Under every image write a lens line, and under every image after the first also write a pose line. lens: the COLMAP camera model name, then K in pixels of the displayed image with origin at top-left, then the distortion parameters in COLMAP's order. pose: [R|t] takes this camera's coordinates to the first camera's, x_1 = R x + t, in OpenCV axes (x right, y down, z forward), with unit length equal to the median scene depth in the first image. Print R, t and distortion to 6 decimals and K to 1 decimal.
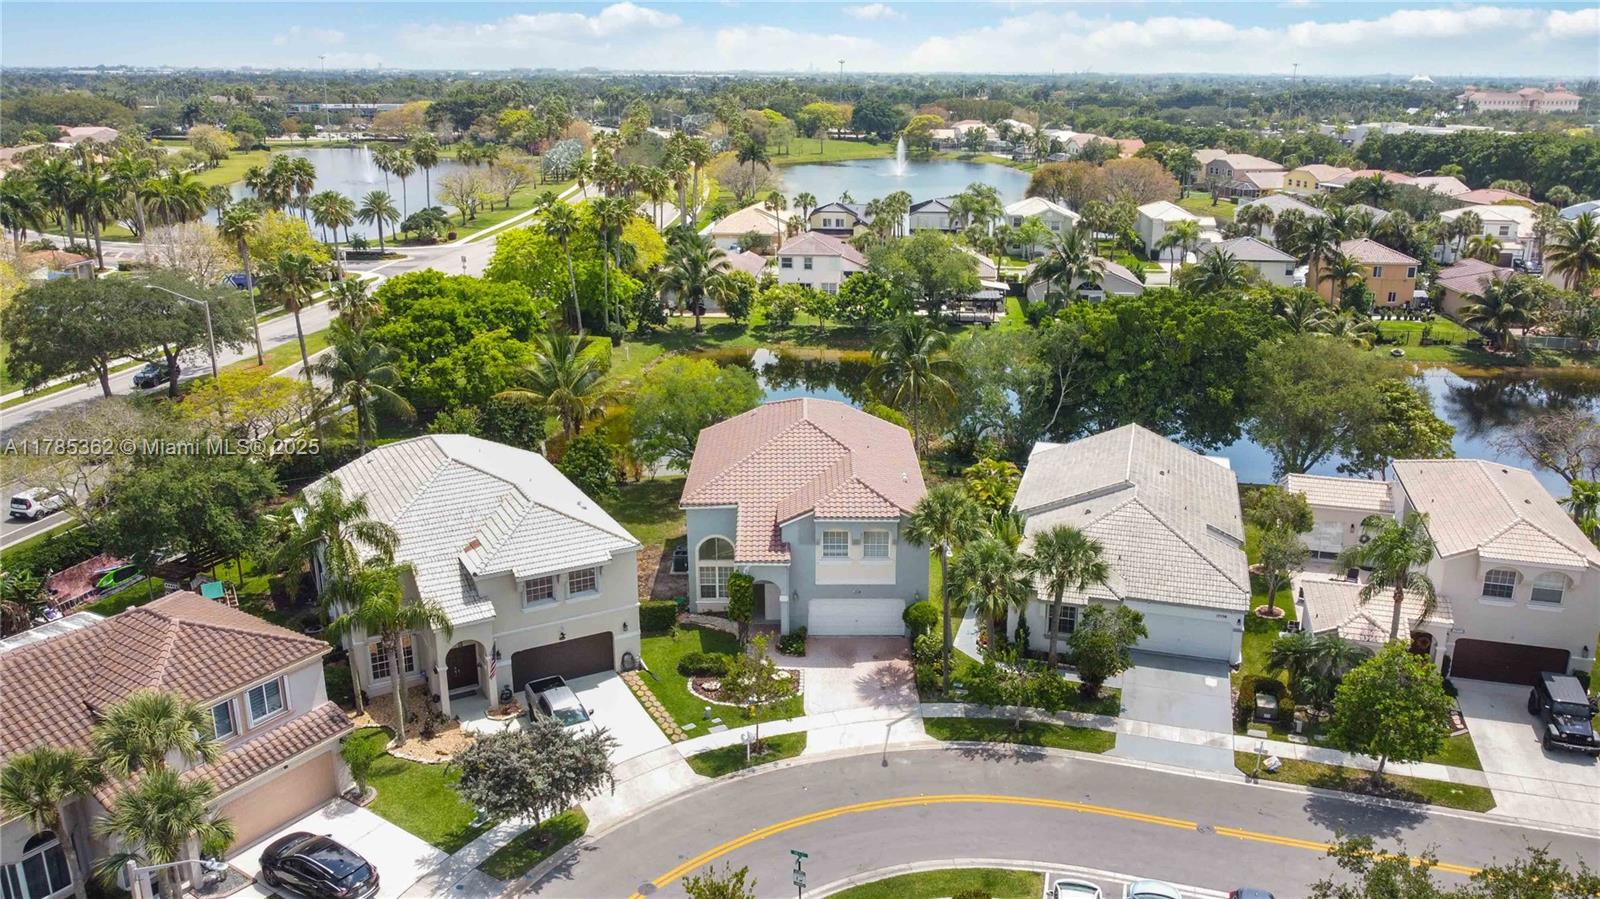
lens RADIAL K [[1224.4, 0, 787.8], [0, 1224.4, 447.7], [0, 0, 1]] dist [0.005610, -0.008712]
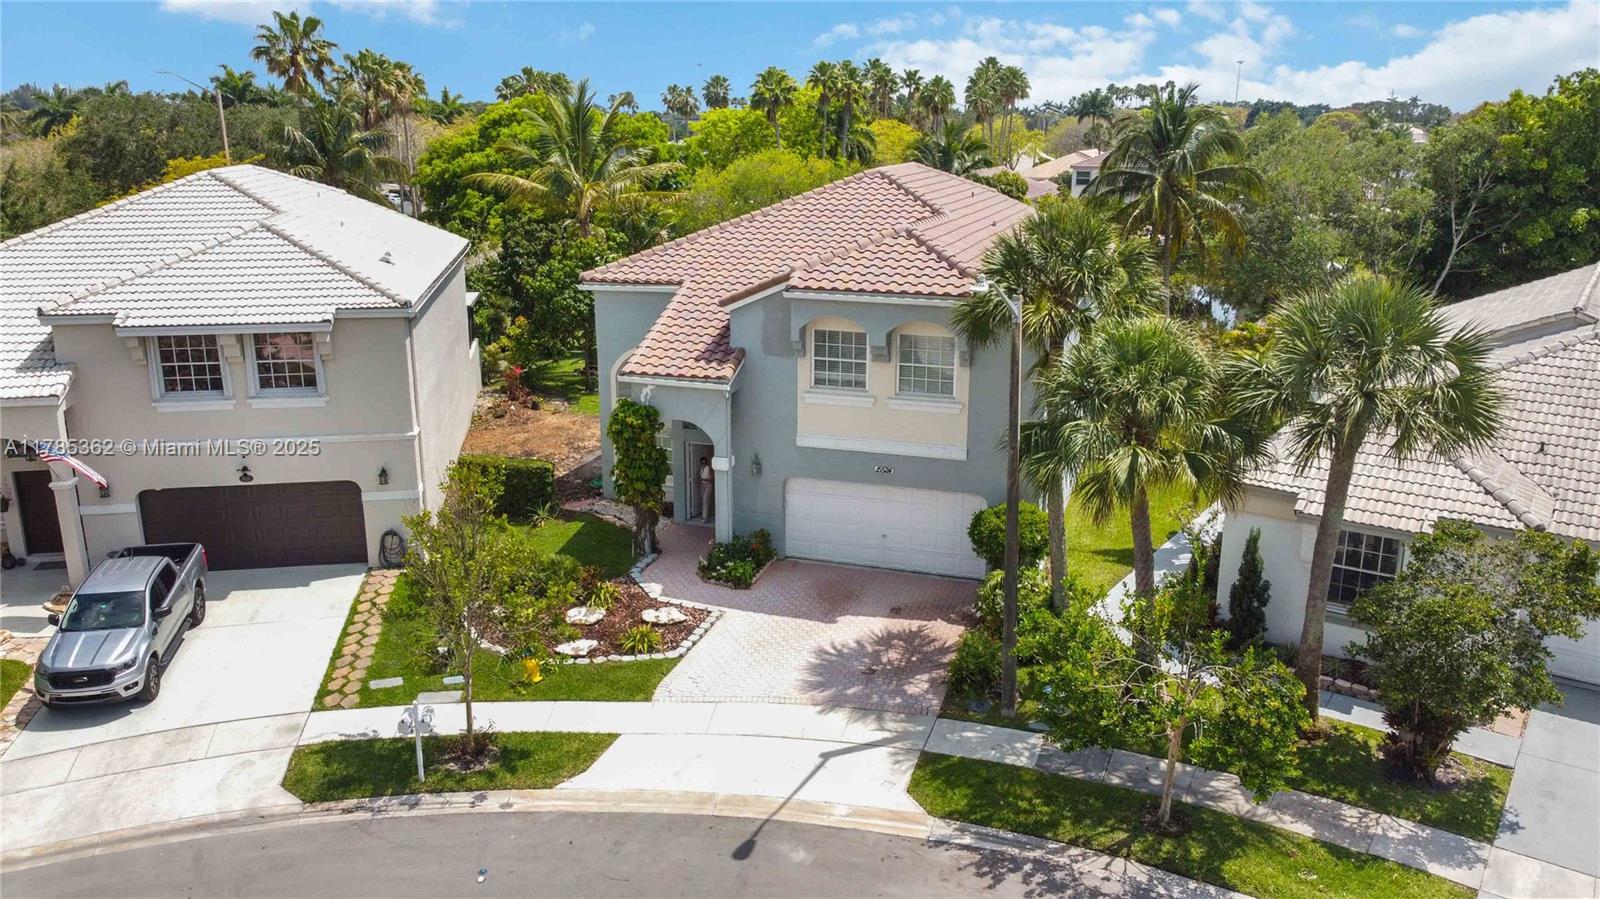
lens RADIAL K [[1231.5, 0, 751.2], [0, 1231.5, 450.8], [0, 0, 1]] dist [0.002136, -0.007382]
pose [[0.945403, 0.088428, -0.313676, 0.154585], [-0.096642, 0.995262, -0.010701, 0.120494], [0.311244, 0.040431, 0.949470, 0.543723]]
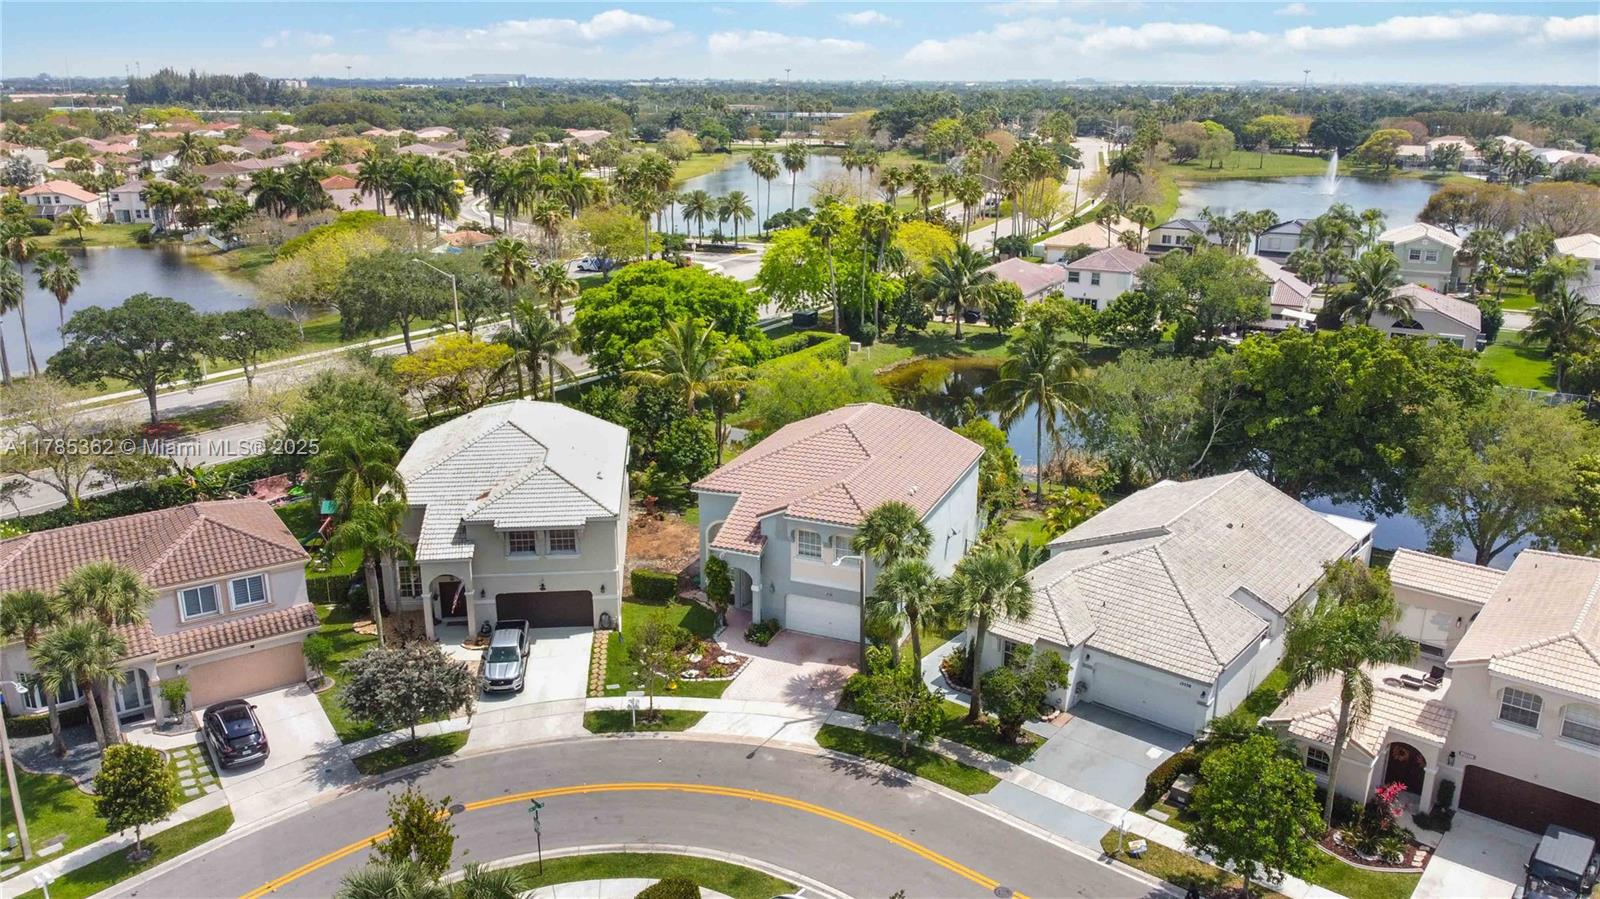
lens RADIAL K [[1192.2, 0, 740.1], [0, 1192.2, 448.9], [0, 0, 1]] dist [0.005062, -0.003755]
pose [[0.915981, 0.116391, -0.383970, 0.354429], [-0.116352, 0.992932, 0.023420, -0.016208], [0.383982, 0.023223, 0.923049, 0.058414]]
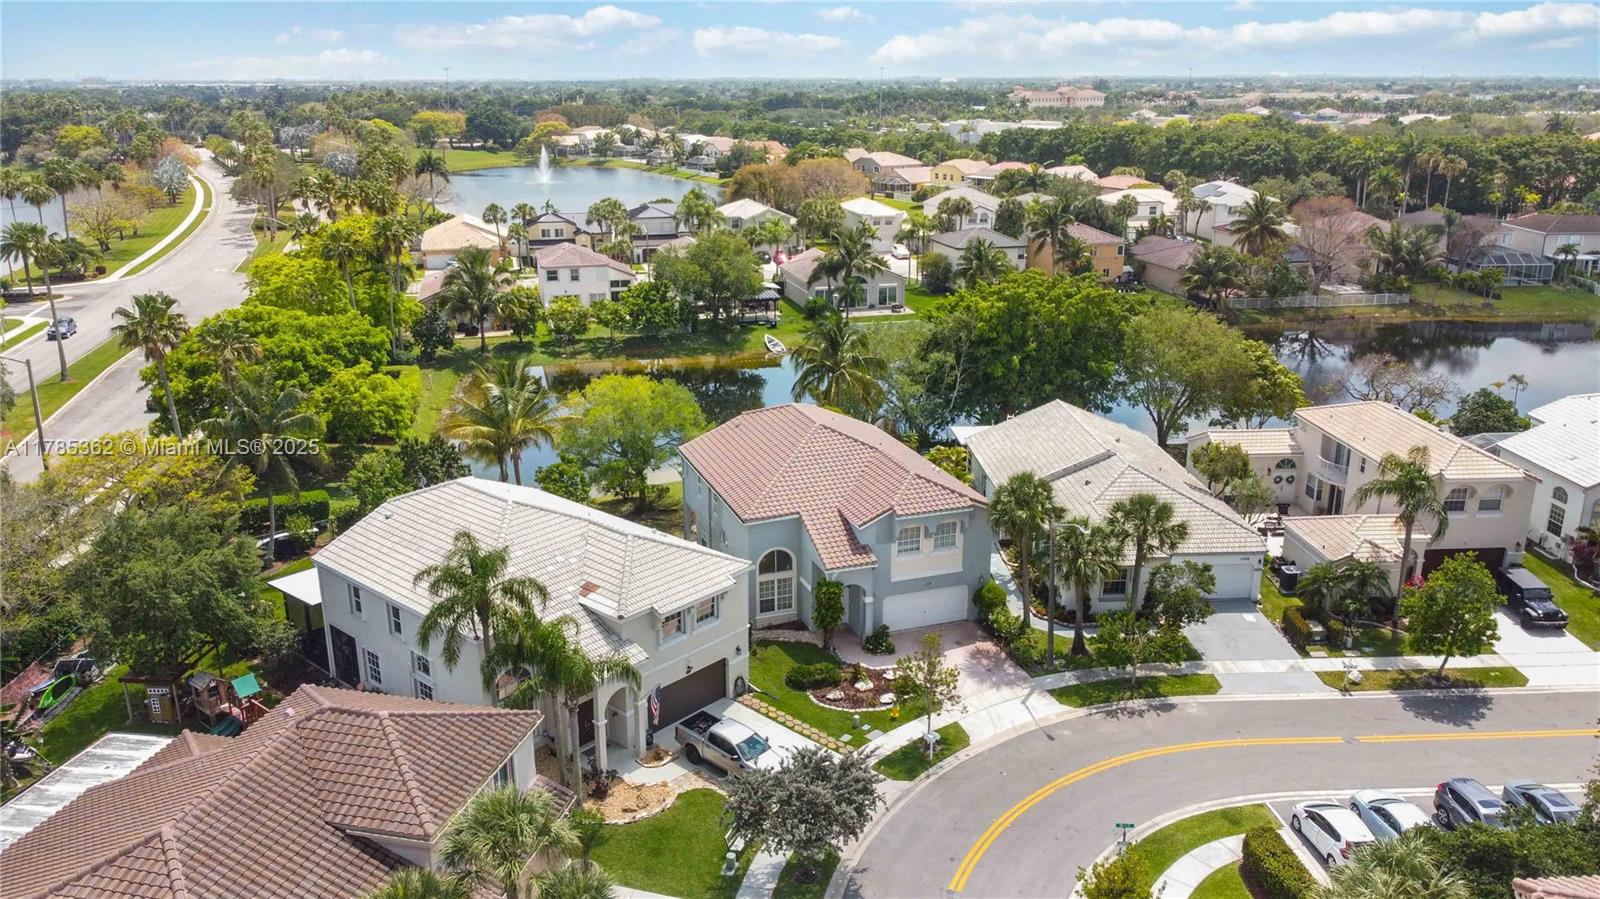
lens RADIAL K [[1224.4, 0, 787.8], [0, 1224.4, 447.7], [0, 0, 1]] dist [0.005610, -0.008712]
pose [[0.945046, -0.104146, 0.309906, -0.360342], [0.105433, 0.994346, 0.012641, -0.020895], [-0.309470, 0.020728, 0.950683, 0.058196]]
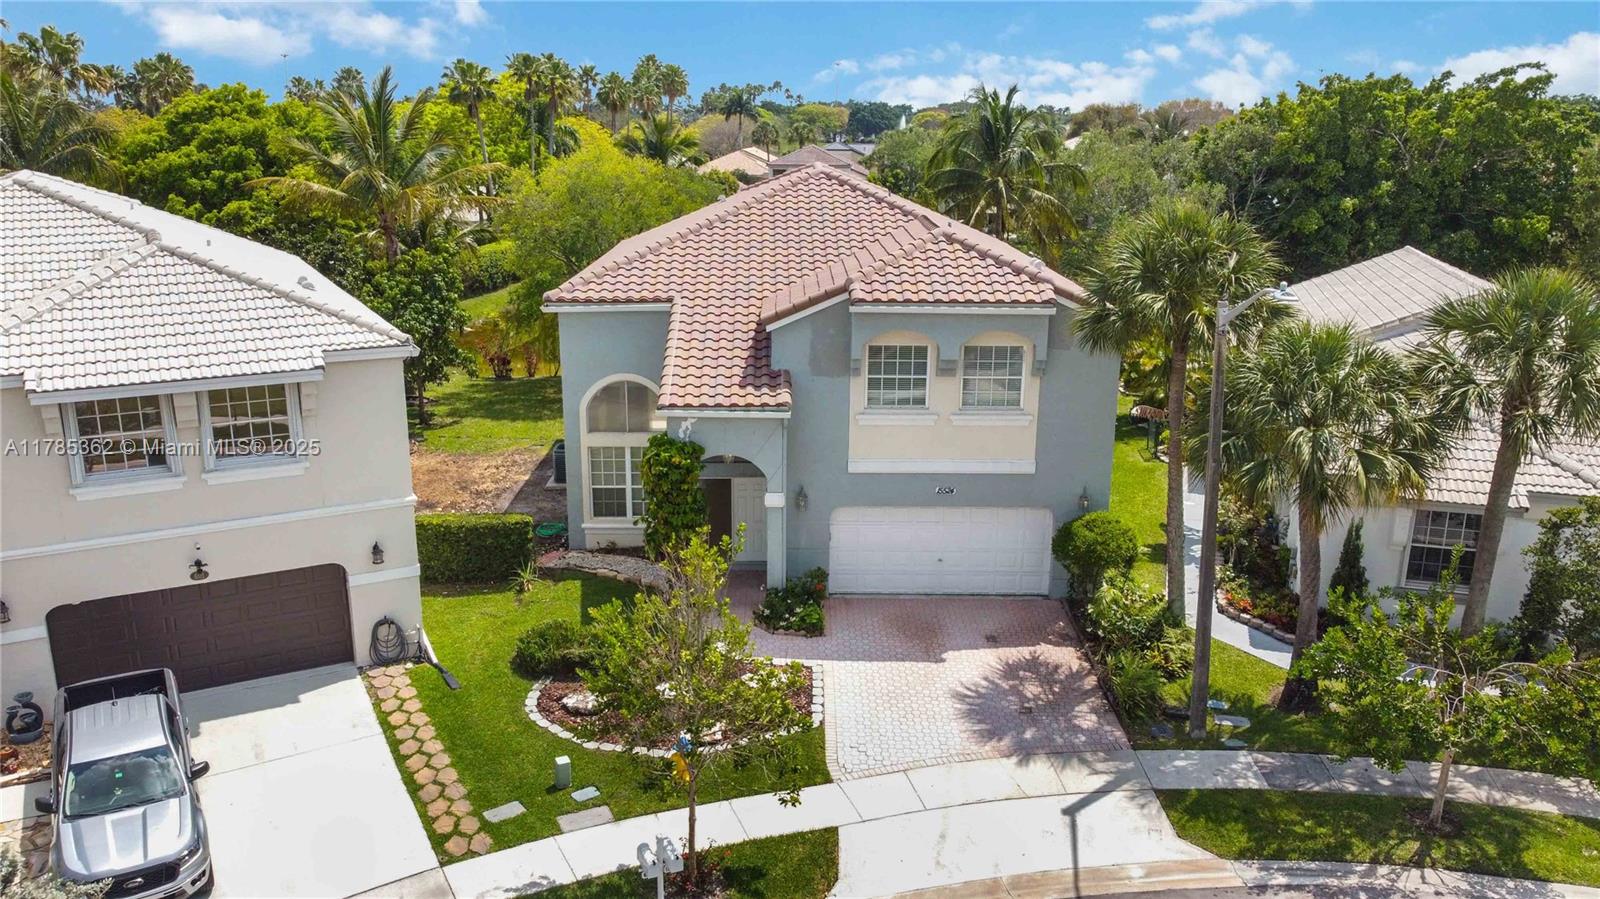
lens RADIAL K [[1250.6, 0, 783.3], [0, 1250.6, 449.7], [0, 0, 1]] dist [0.007338, -0.008072]
pose [[0.999952, 0.008112, 0.005529, -0.002519], [-0.007940, 0.999504, -0.030461, 0.117325], [-0.005773, 0.030416, 0.999521, 0.558358]]
